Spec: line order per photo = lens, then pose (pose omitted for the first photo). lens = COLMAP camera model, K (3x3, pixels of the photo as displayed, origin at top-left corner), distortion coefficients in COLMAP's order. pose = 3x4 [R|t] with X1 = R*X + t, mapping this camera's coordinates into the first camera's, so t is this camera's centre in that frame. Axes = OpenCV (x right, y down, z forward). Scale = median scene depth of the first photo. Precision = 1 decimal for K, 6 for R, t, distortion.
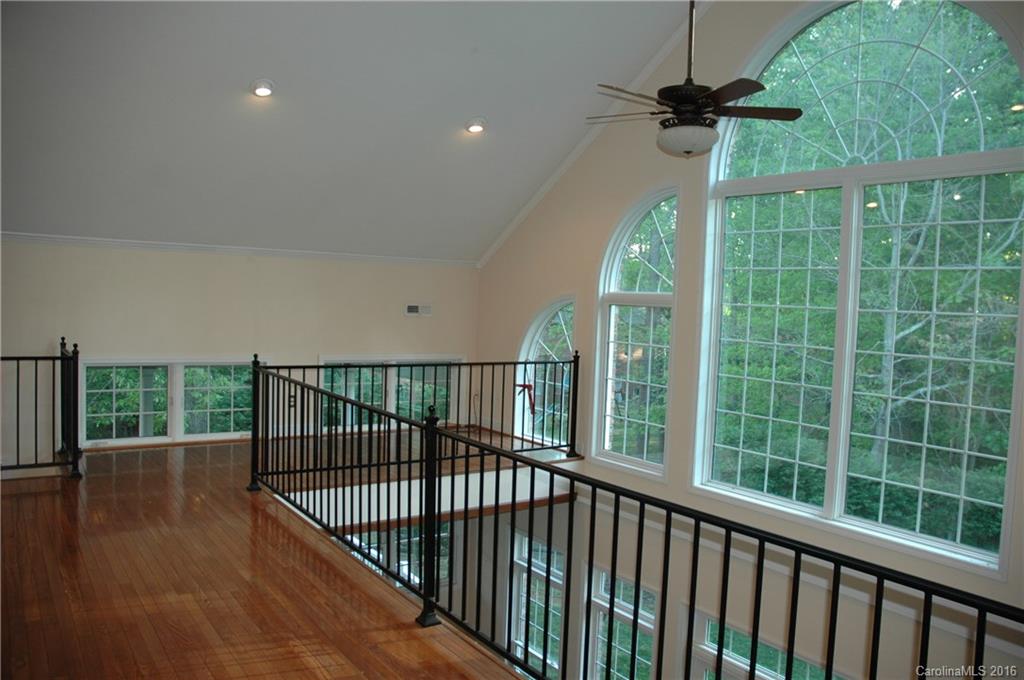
lens RADIAL K [[787.3, 0, 518.0], [0, 787.3, 344.0], [0, 0, 1]] dist [-0.181227, 0.164521]
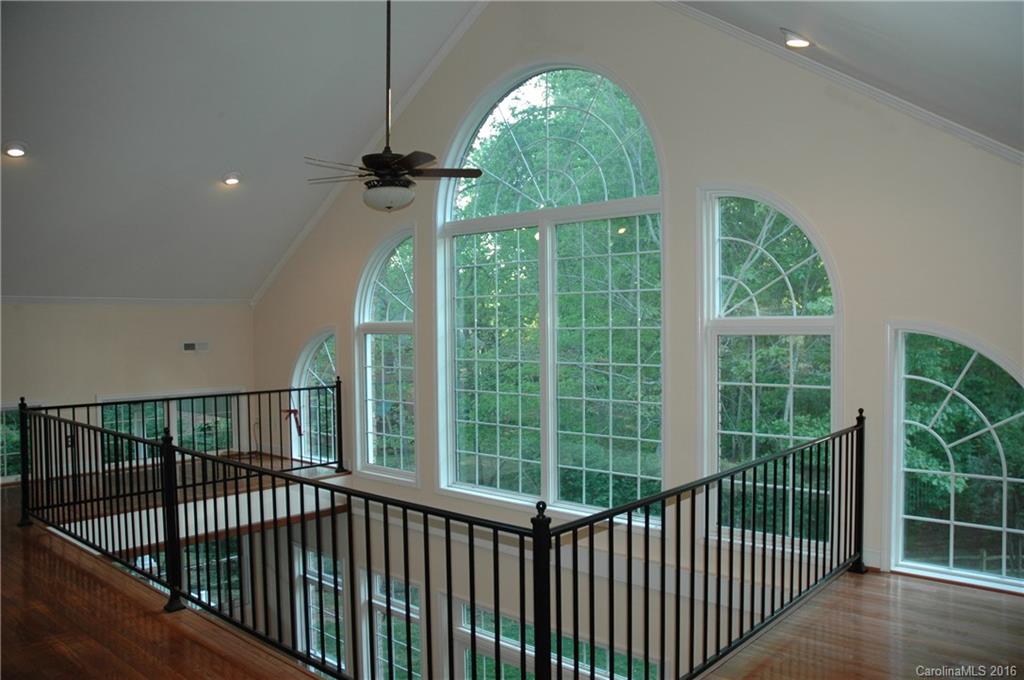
lens RADIAL K [[787.3, 0, 518.0], [0, 787.3, 344.0], [0, 0, 1]] dist [-0.181227, 0.164521]
pose [[0.972189, -0.053471, 0.228010, 0.078317], [0.060347, 0.997906, -0.023286, 0.003858], [-0.226288, 0.036398, 0.973380, -0.141694]]
